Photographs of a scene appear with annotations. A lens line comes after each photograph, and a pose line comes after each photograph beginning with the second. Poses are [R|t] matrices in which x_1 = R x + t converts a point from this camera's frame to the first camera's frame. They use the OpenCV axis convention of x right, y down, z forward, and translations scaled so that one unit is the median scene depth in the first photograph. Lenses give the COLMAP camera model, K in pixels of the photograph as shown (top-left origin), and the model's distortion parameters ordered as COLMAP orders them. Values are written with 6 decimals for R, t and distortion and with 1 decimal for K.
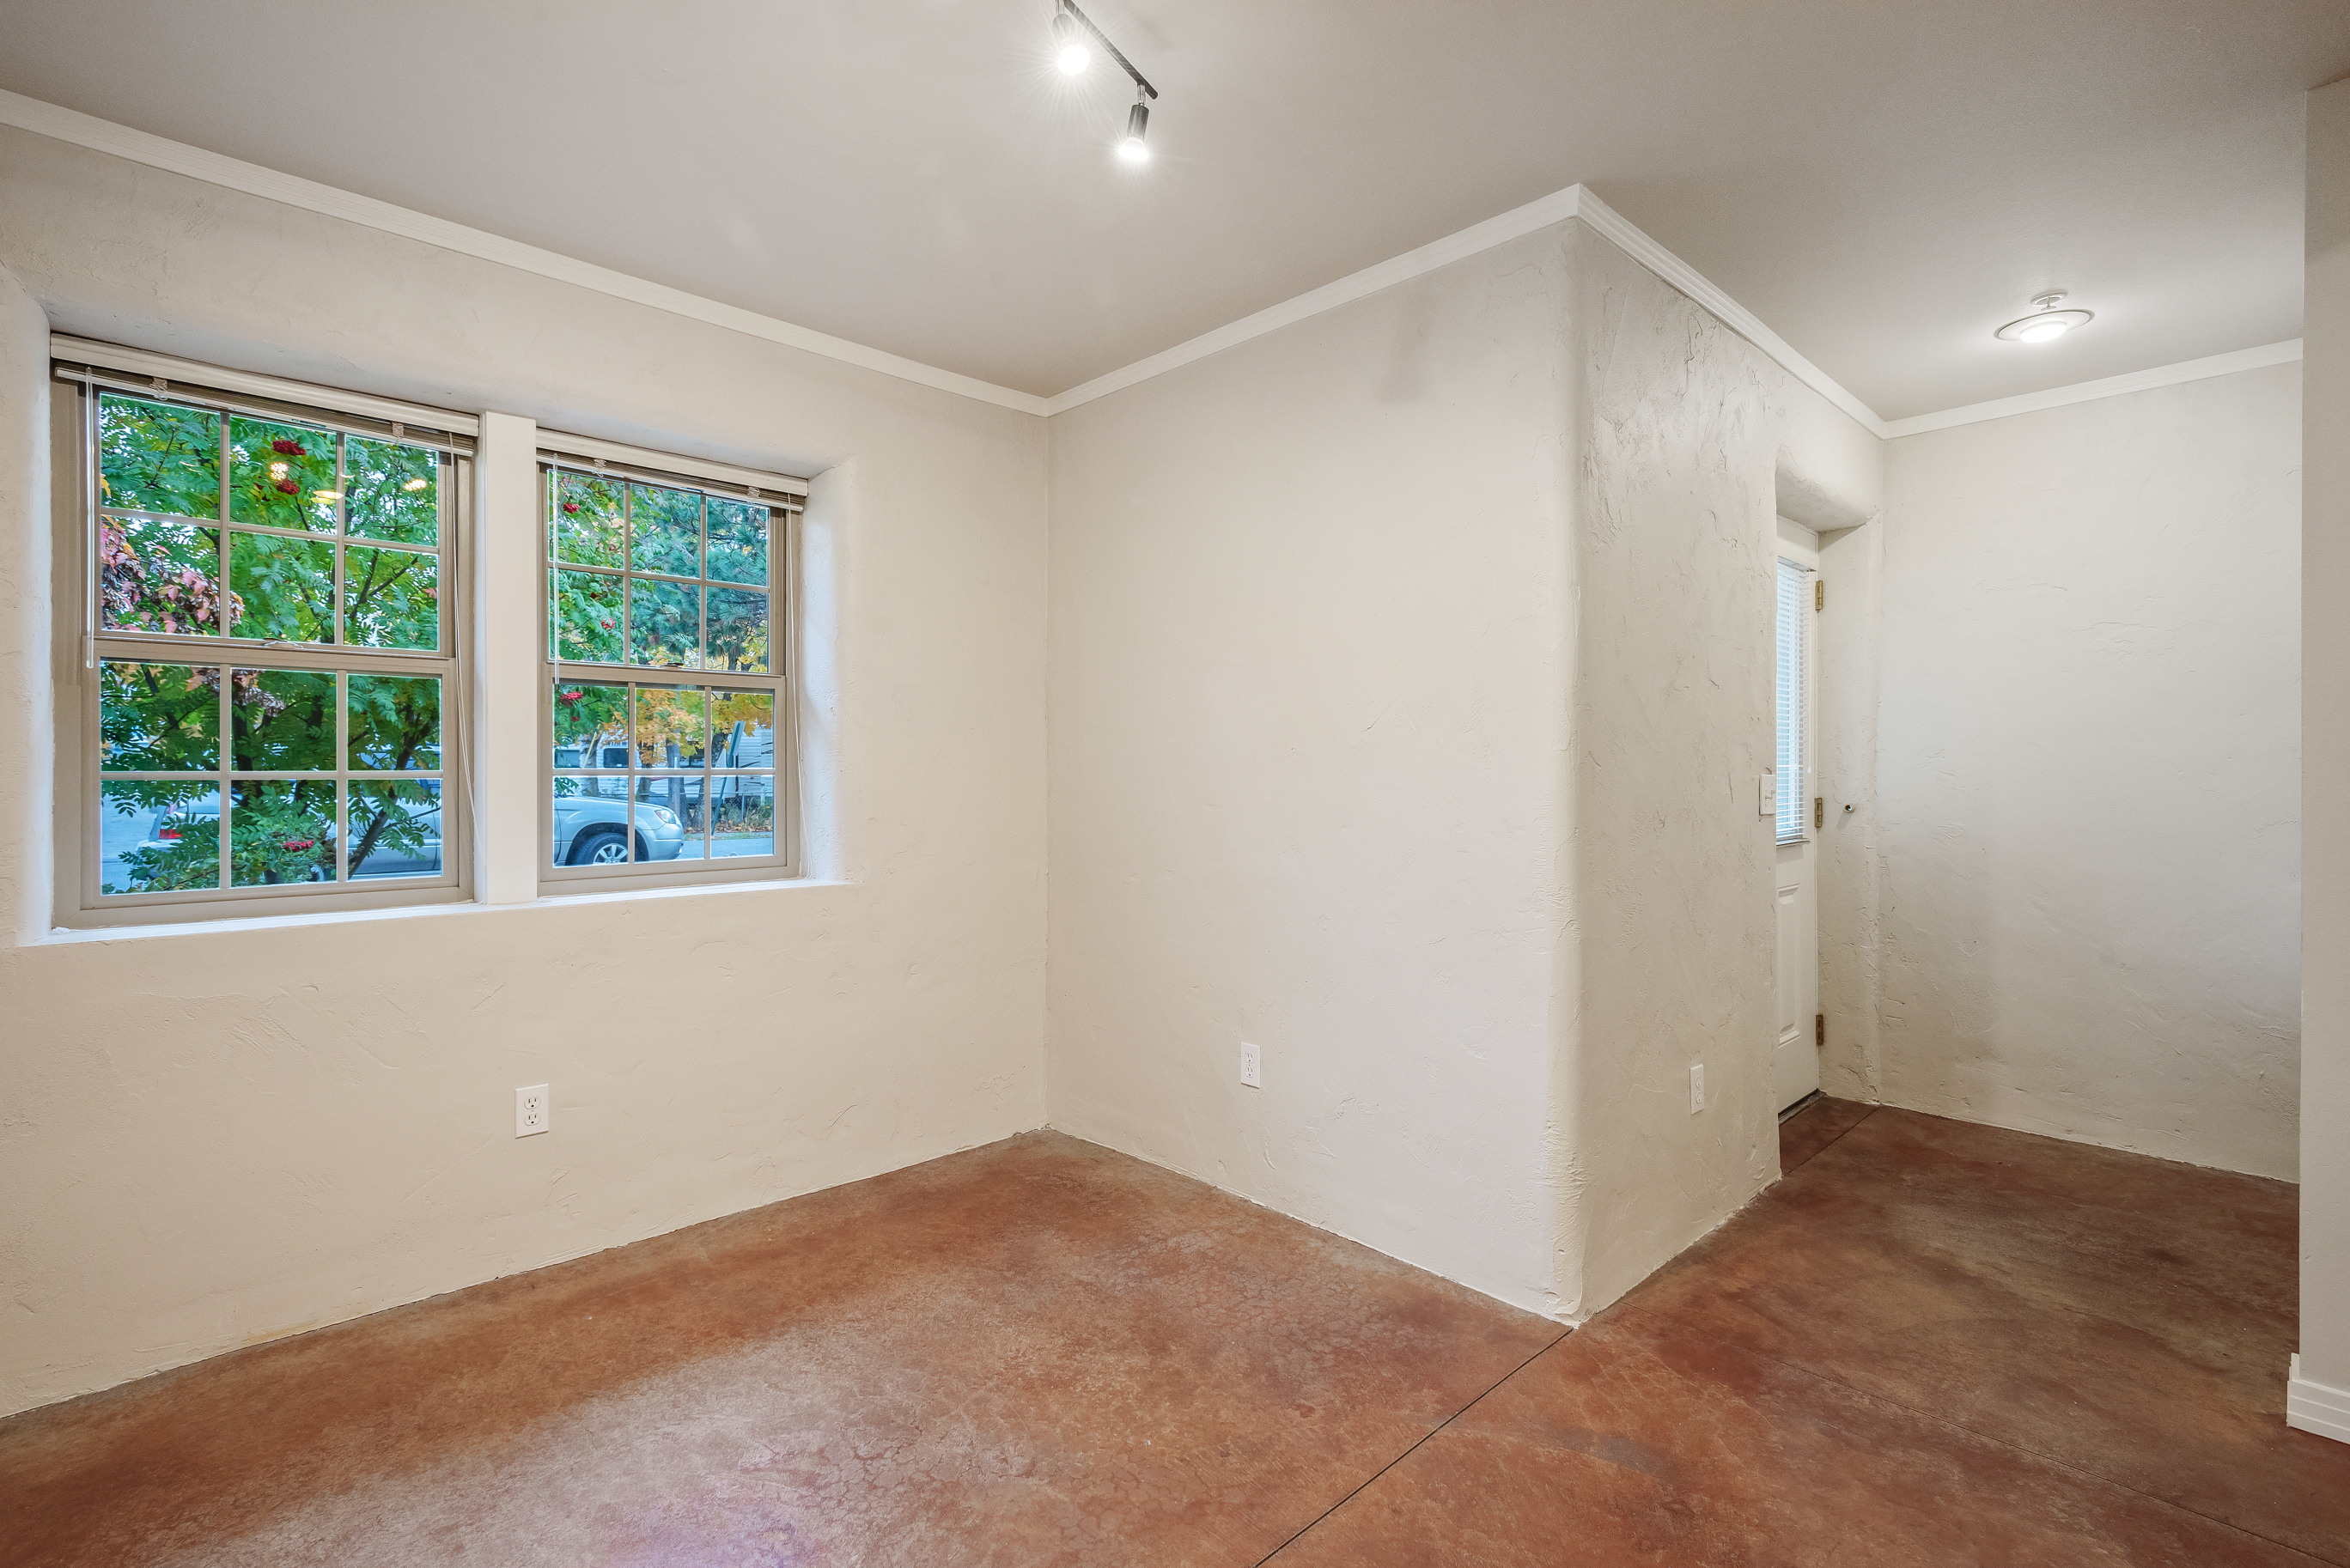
lens RADIAL K [[1084.9, 0, 1176.7], [0, 1084.9, 781.4], [0, 0, 1]] dist [0.009243, -0.001843]
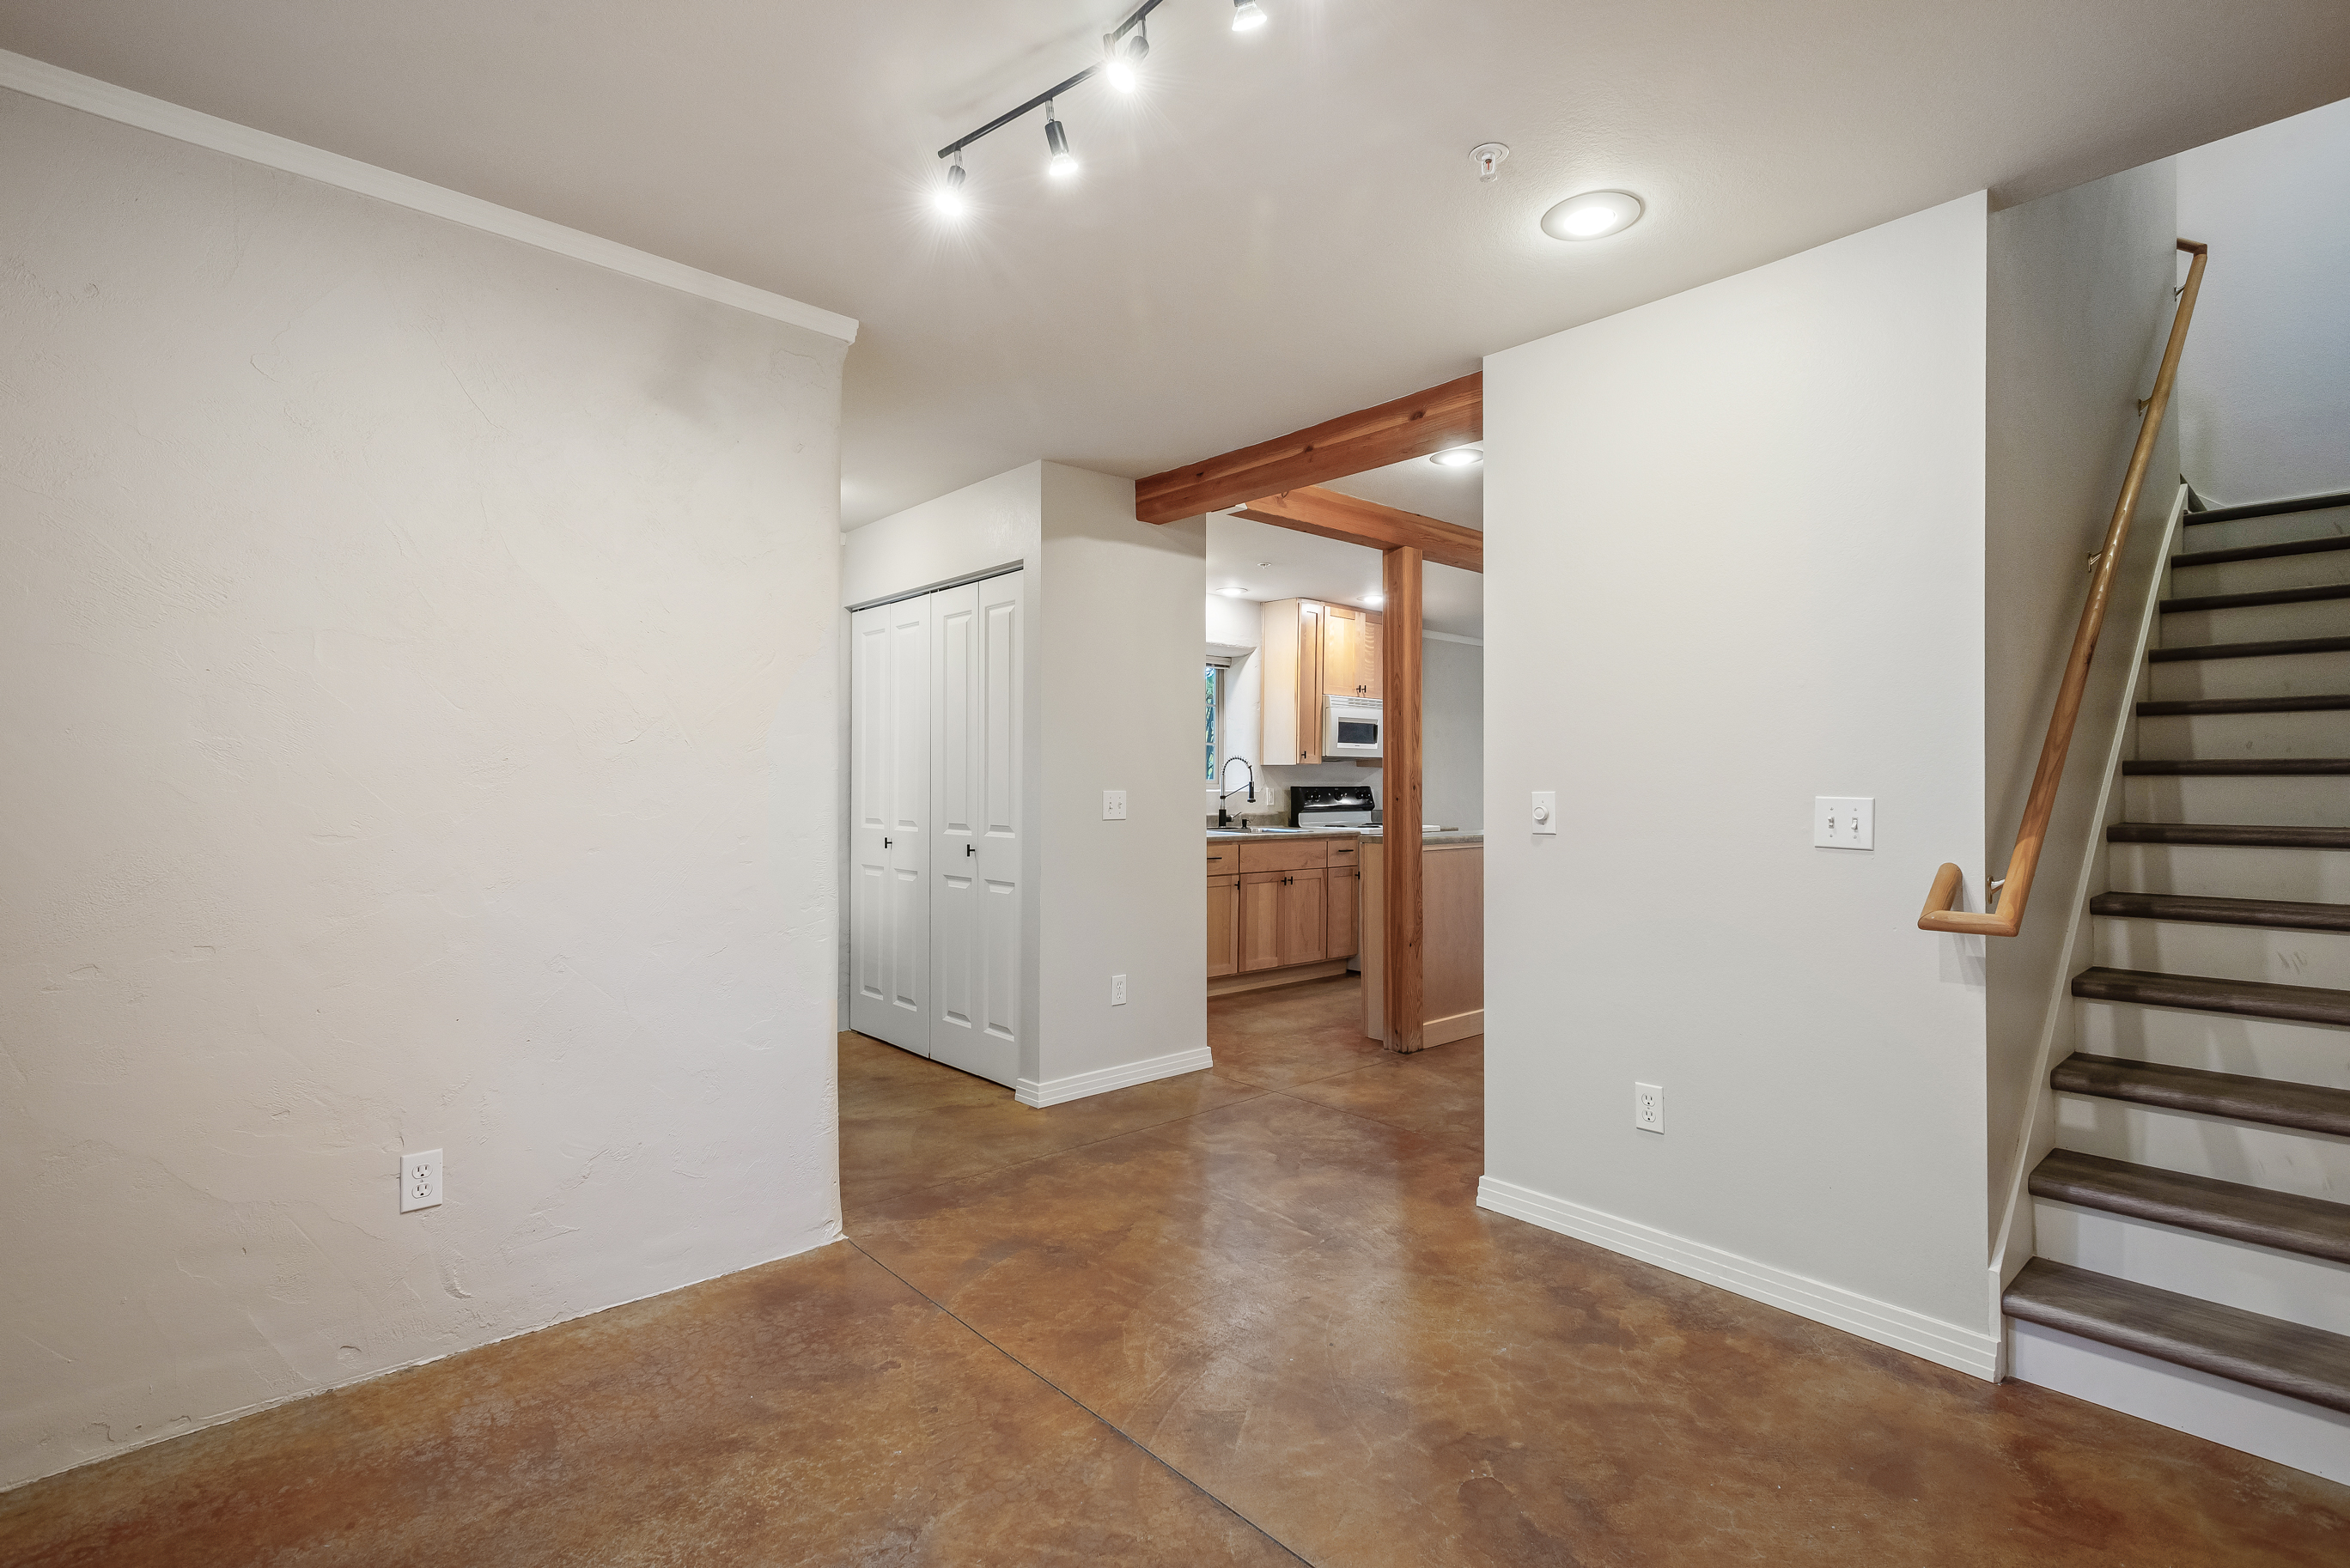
lens RADIAL K [[1084.9, 0, 1170.9], [0, 1084.9, 779.3], [0, 0, 1]] dist [0.009243, -0.001843]
pose [[0.024307, 0.008534, 0.999668, -0.888339], [0.008384, 0.999927, -0.008740, -0.004564], [-0.999669, 0.008594, 0.024234, 0.616218]]
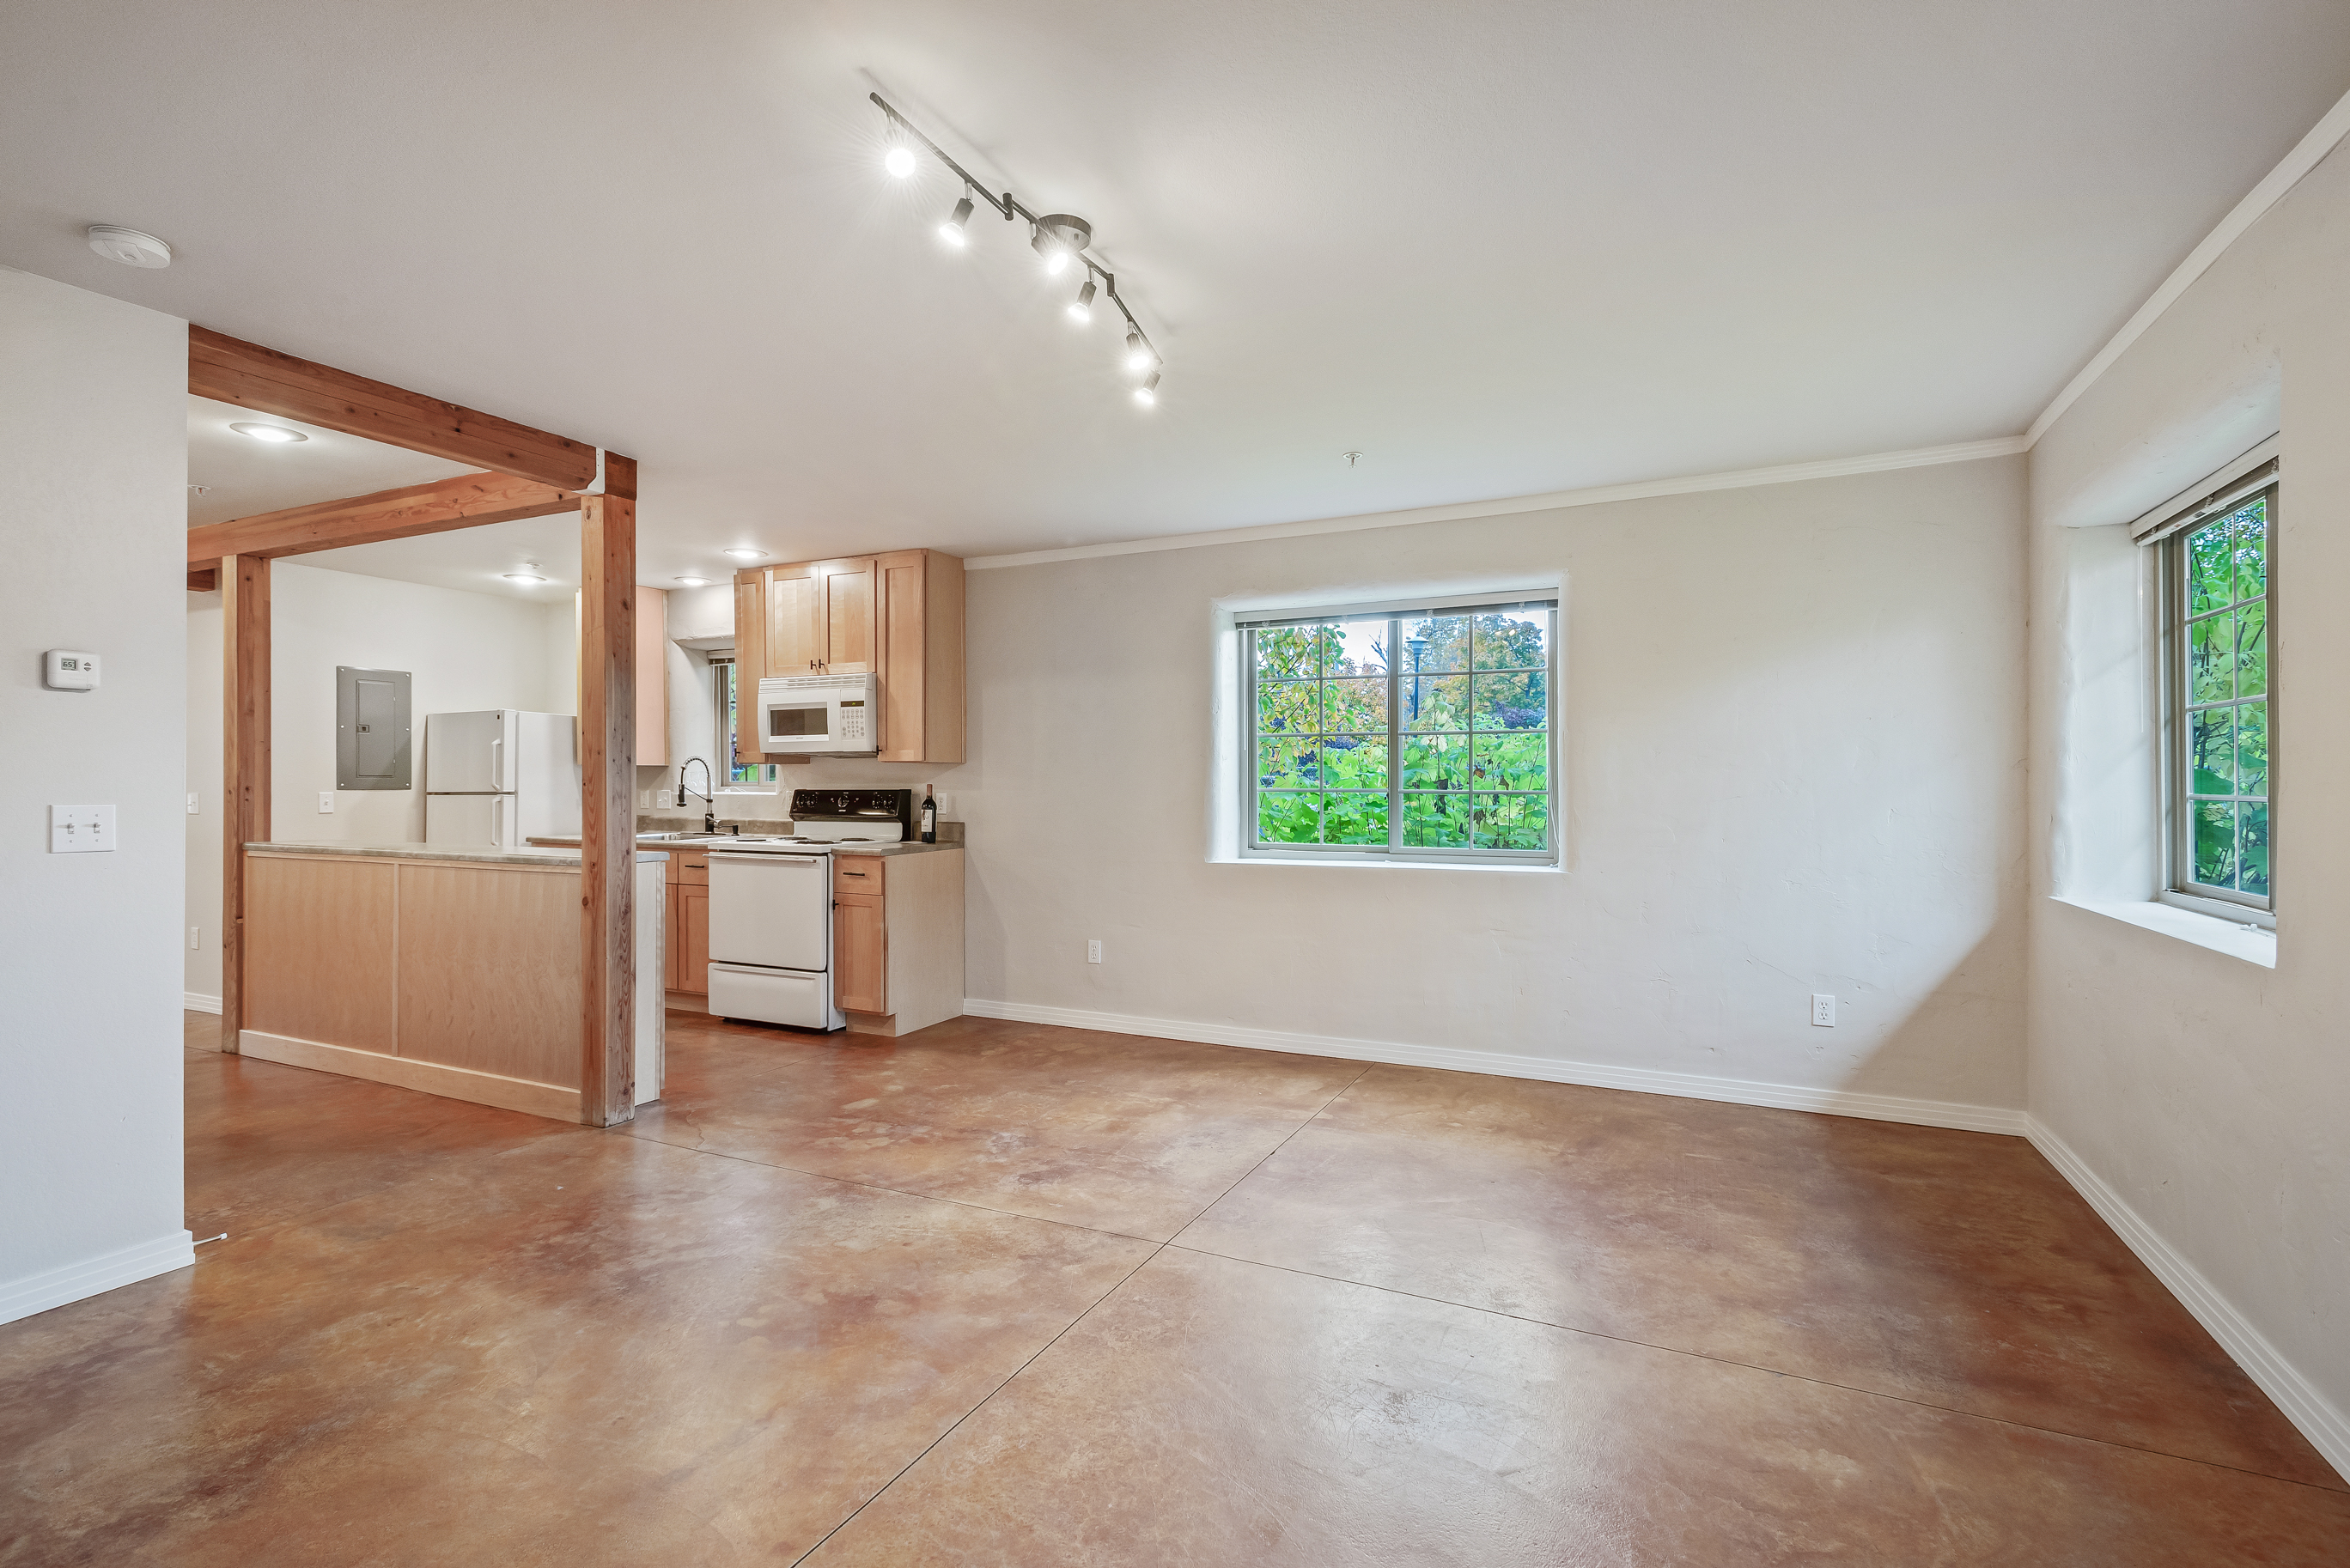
lens RADIAL K [[1084.9, 0, 1187.0], [0, 1084.9, 780.8], [0, 0, 1]] dist [0.009243, -0.001843]
pose [[0.928402, 0.000469, 0.371576, 2.103132], [0.003677, 0.999939, -0.010449, 0.002700], [-0.371559, 0.011067, 0.928344, -2.420085]]
